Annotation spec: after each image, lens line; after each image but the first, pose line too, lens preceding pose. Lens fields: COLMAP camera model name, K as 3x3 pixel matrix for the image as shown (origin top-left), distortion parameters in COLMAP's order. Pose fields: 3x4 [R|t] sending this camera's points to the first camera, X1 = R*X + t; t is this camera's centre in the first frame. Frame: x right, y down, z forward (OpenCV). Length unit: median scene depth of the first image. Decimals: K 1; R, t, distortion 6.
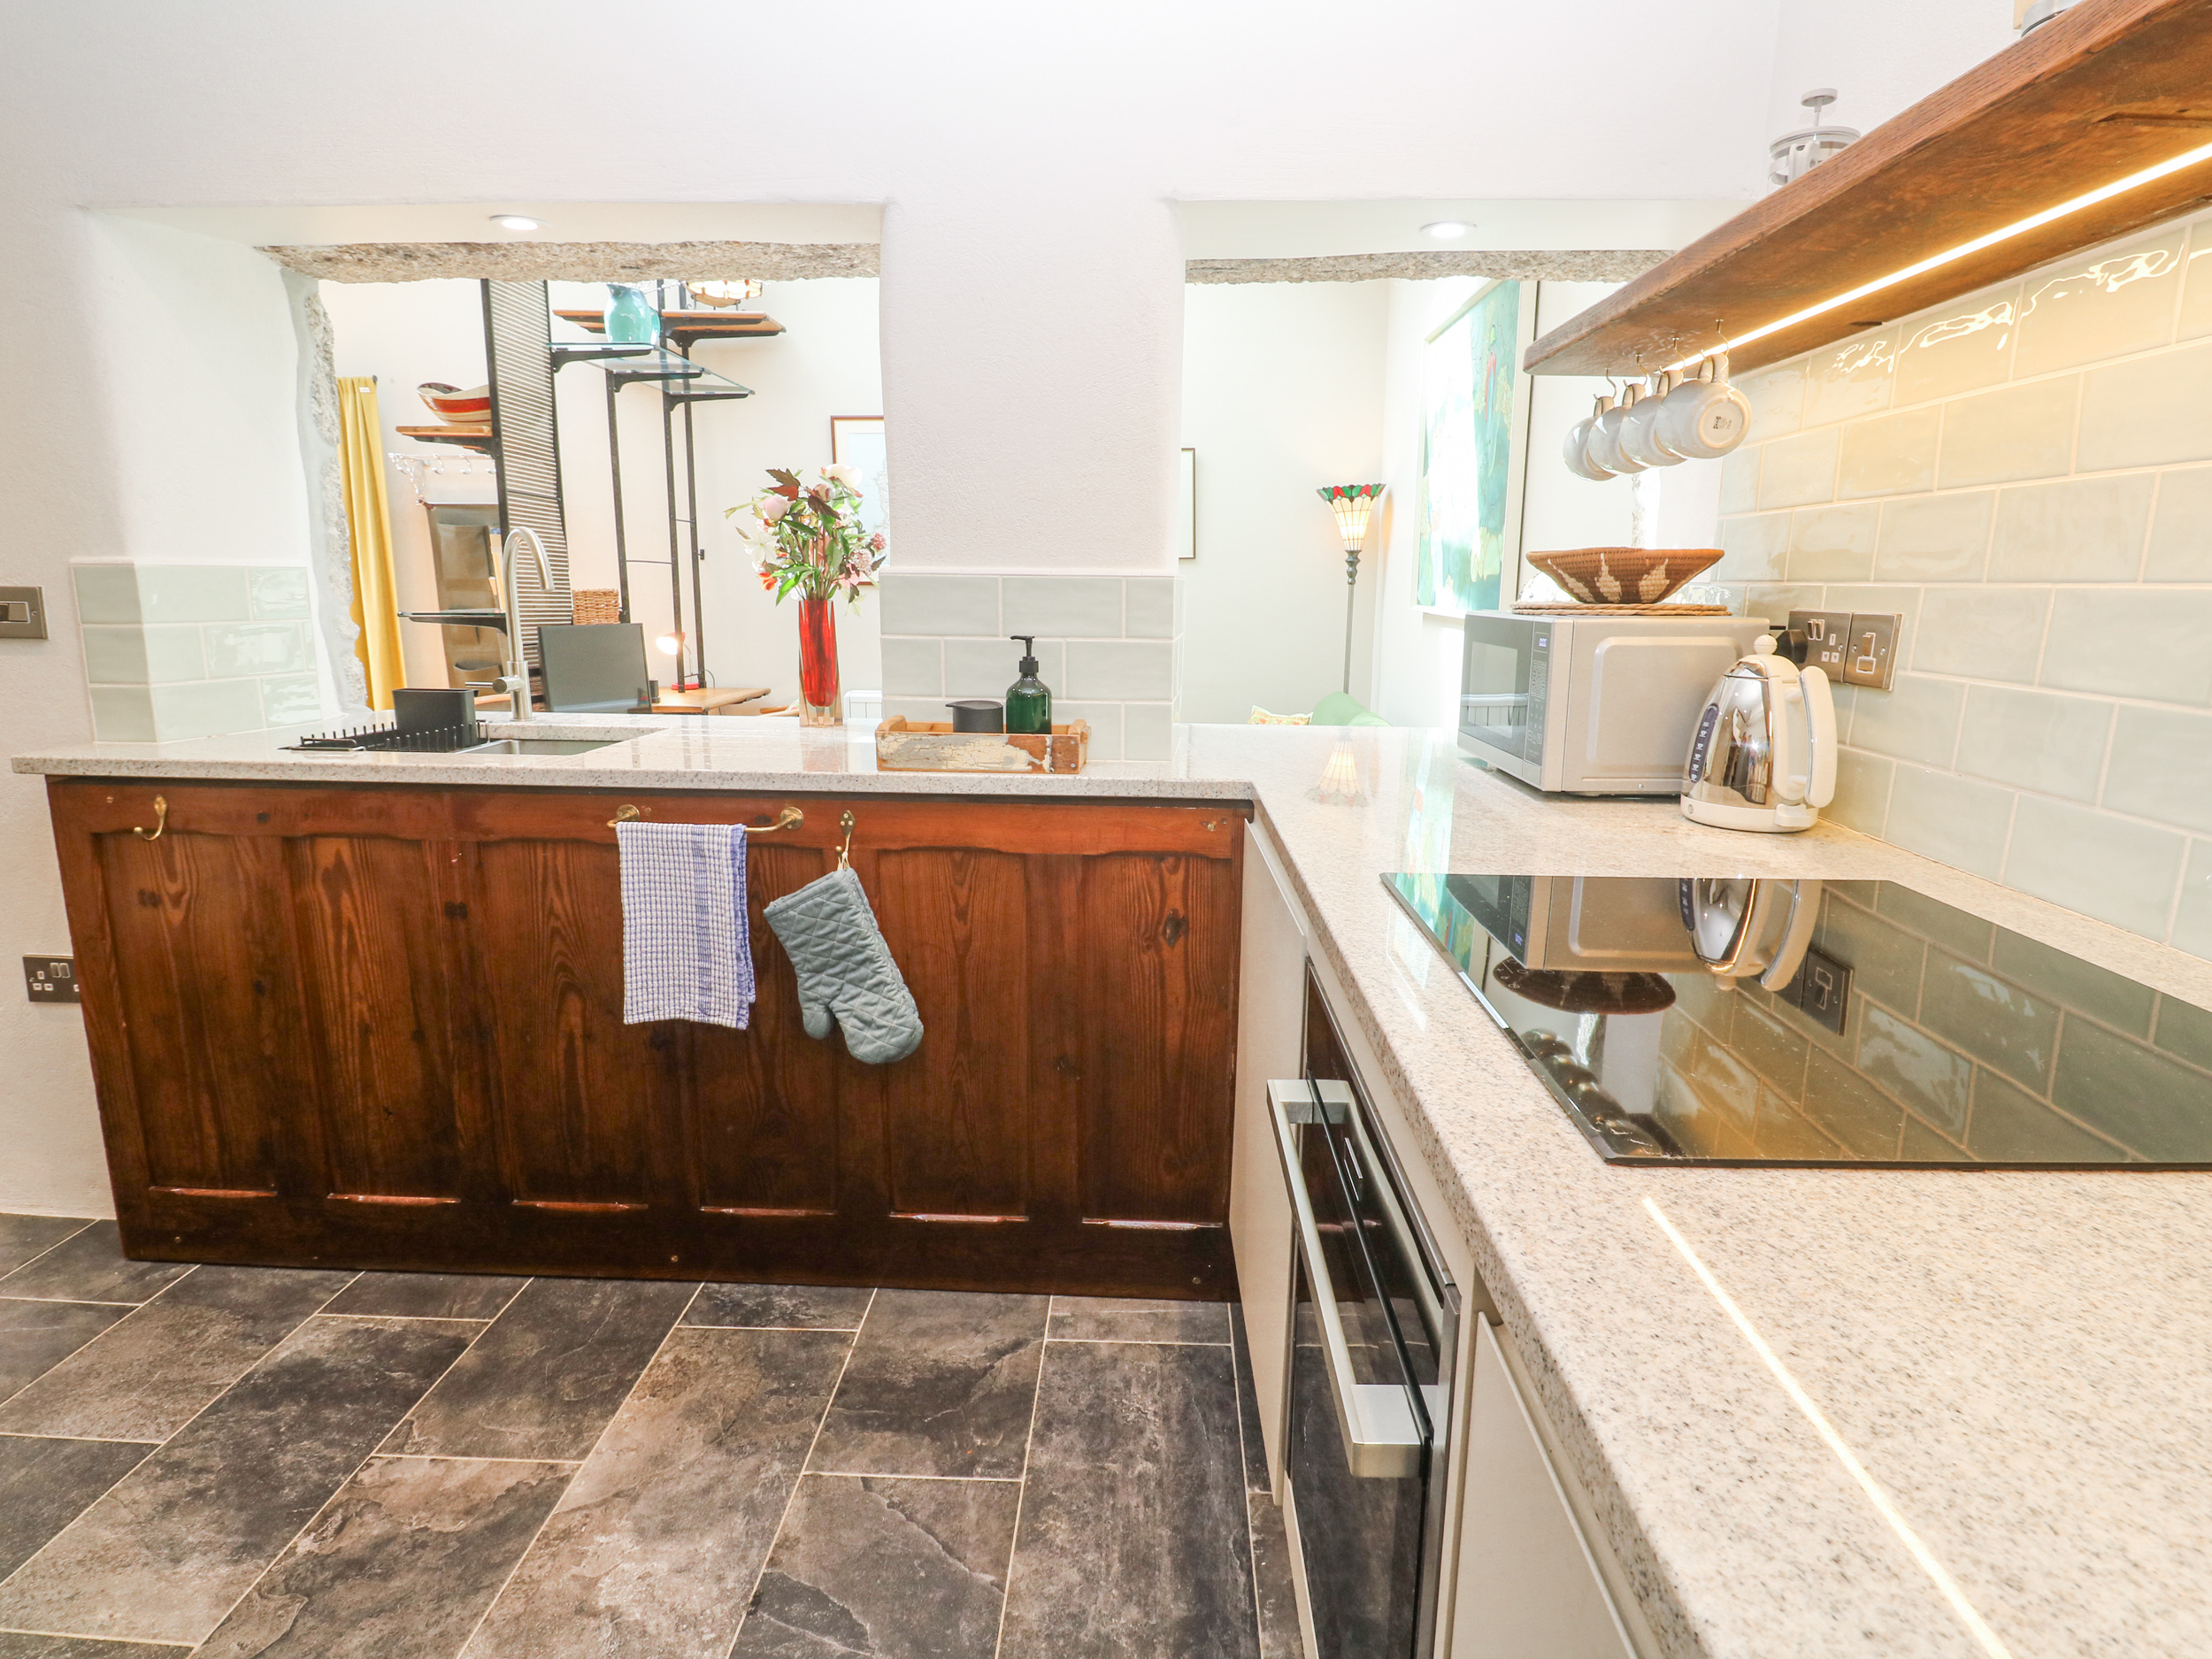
lens RADIAL K [[1147.8, 0, 1132.9], [0, 1147.8, 802.0], [0, 0, 1]] dist [-0.003468, -0.009888]
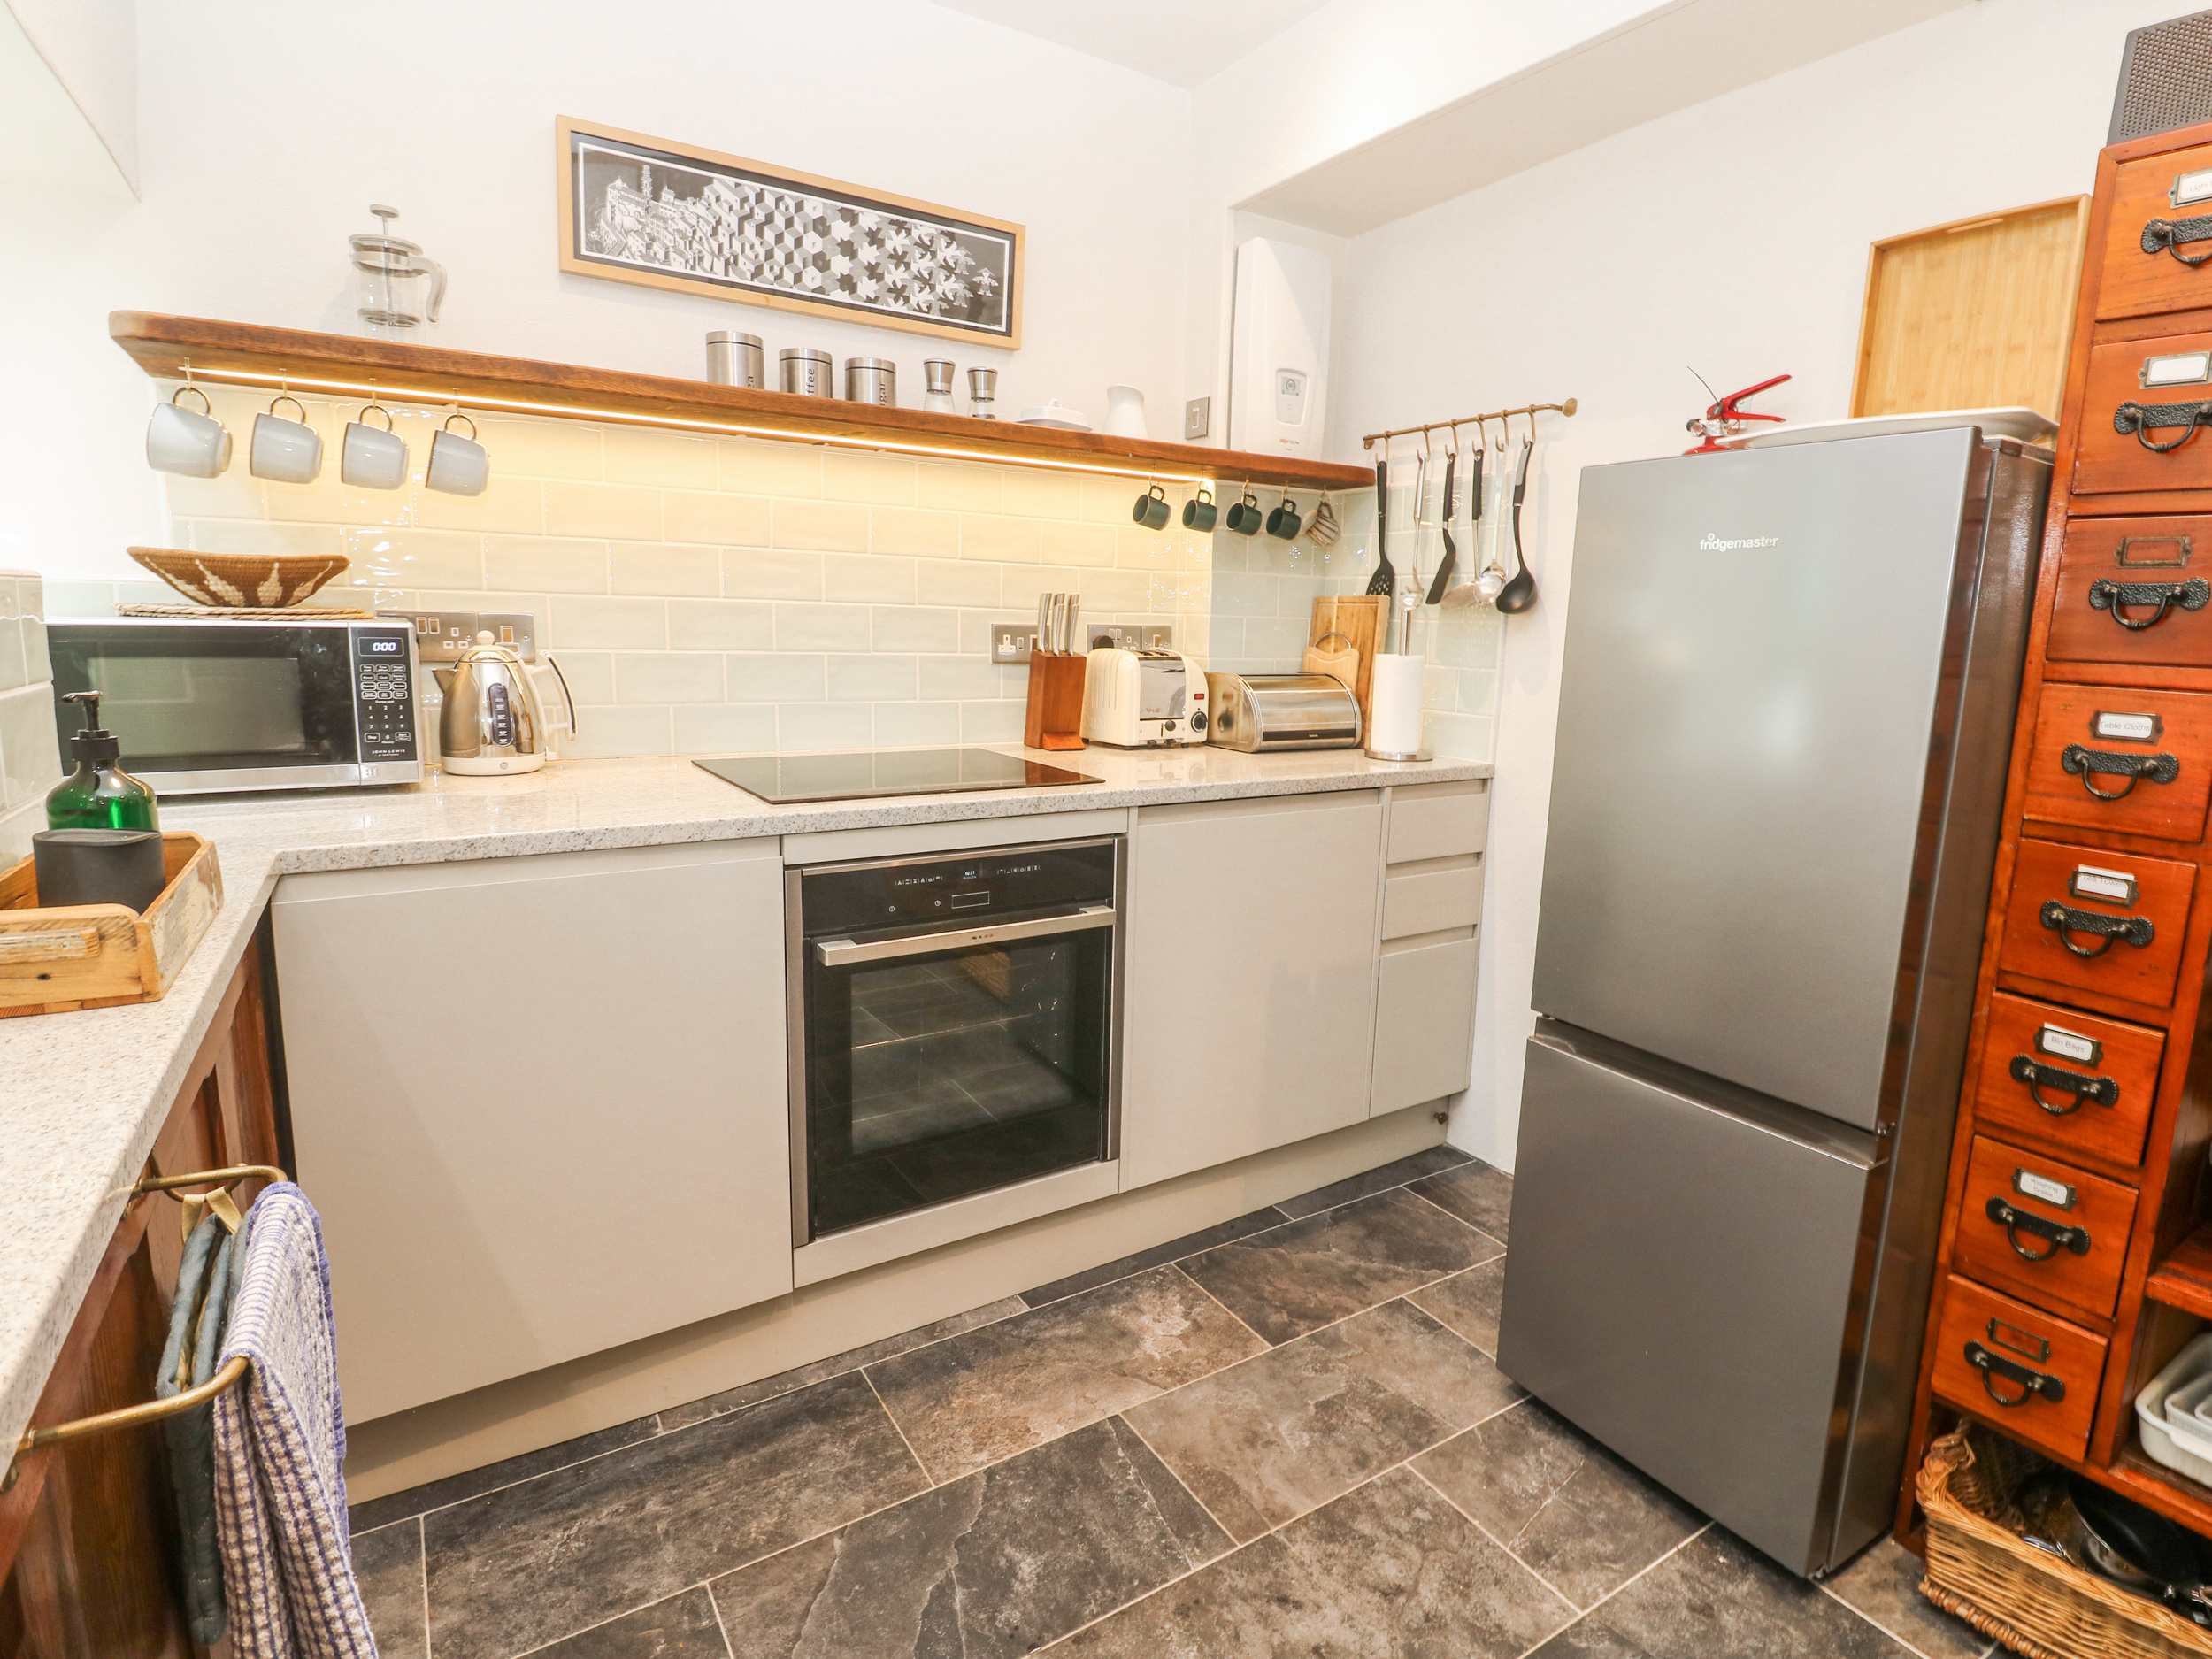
lens RADIAL K [[1147.8, 0, 1141.5], [0, 1147.8, 800.5], [0, 0, 1]] dist [-0.003468, -0.009888]
pose [[-0.562838, -0.160526, 0.810830, -0.820663], [0.115165, 0.956162, 0.269241, -0.183571], [-0.818505, 0.244918, -0.519677, 0.891566]]
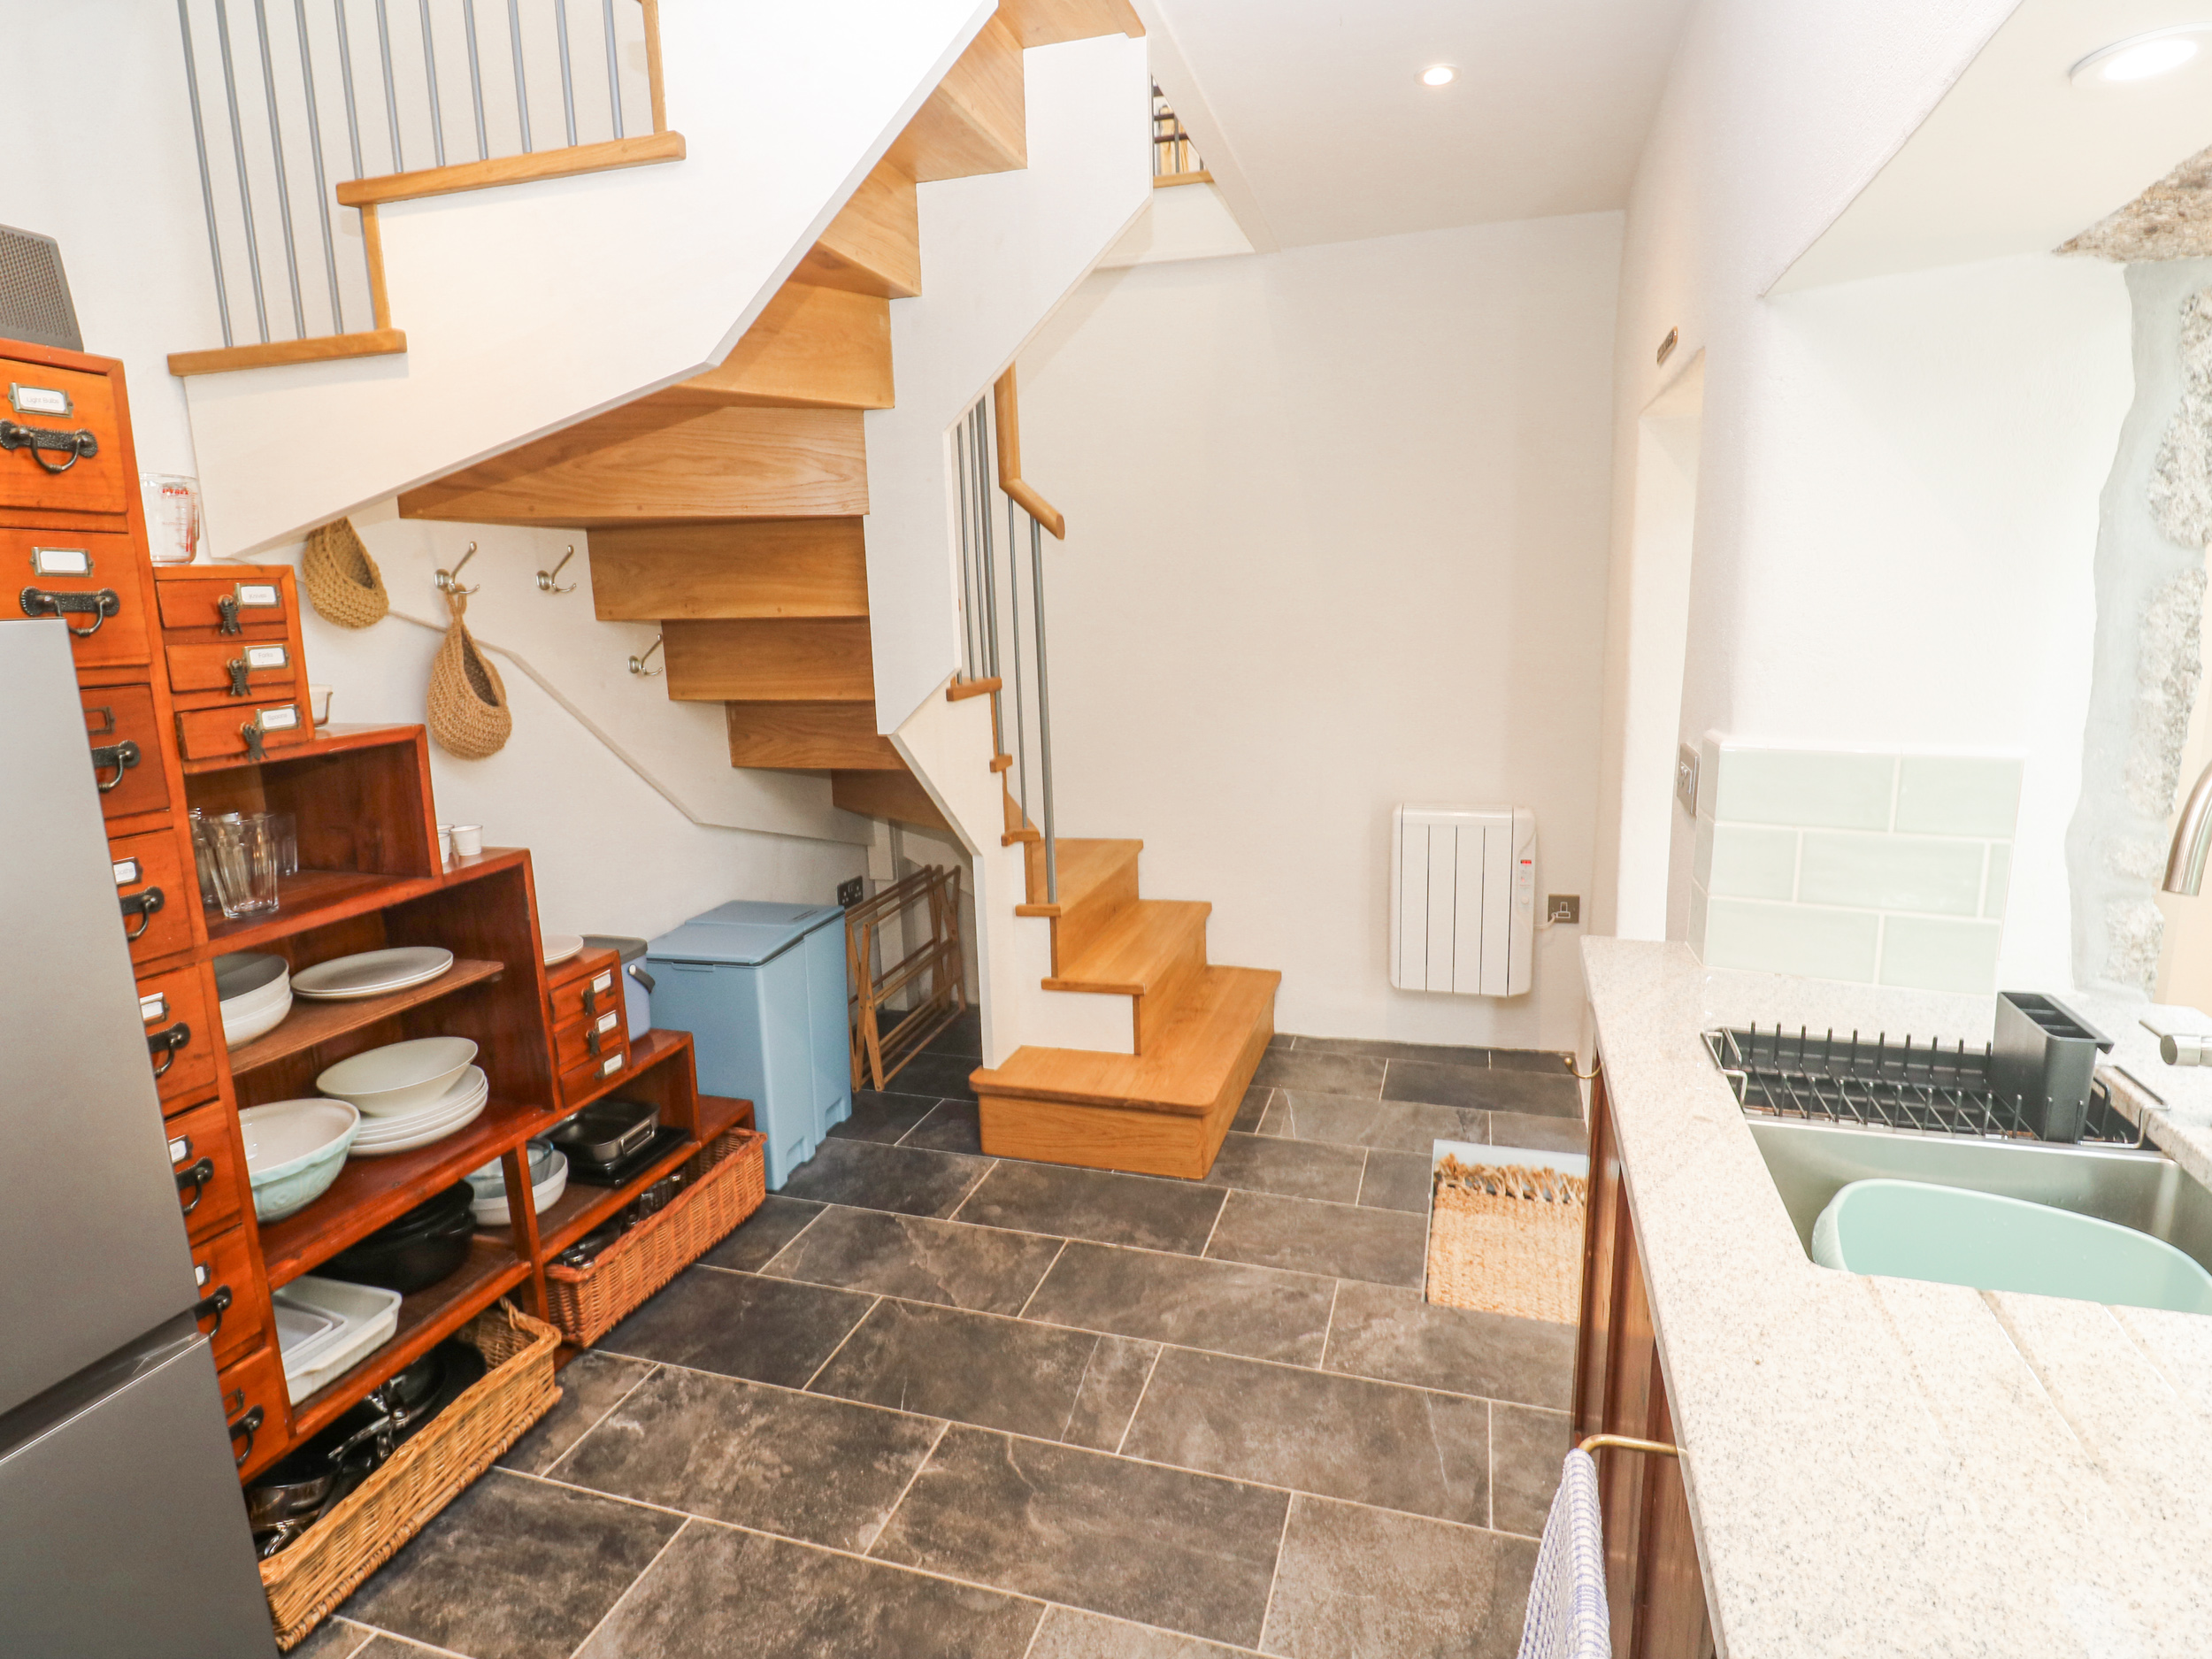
lens RADIAL K [[1147.8, 0, 1110.8], [0, 1147.8, 814.4], [0, 0, 1]] dist [-0.003468, -0.009888]
pose [[-0.280254, 0.168212, -0.945073, -0.050370], [-0.155549, 0.963557, 0.217629, -0.283858], [0.947239, 0.207997, -0.243876, 0.848726]]
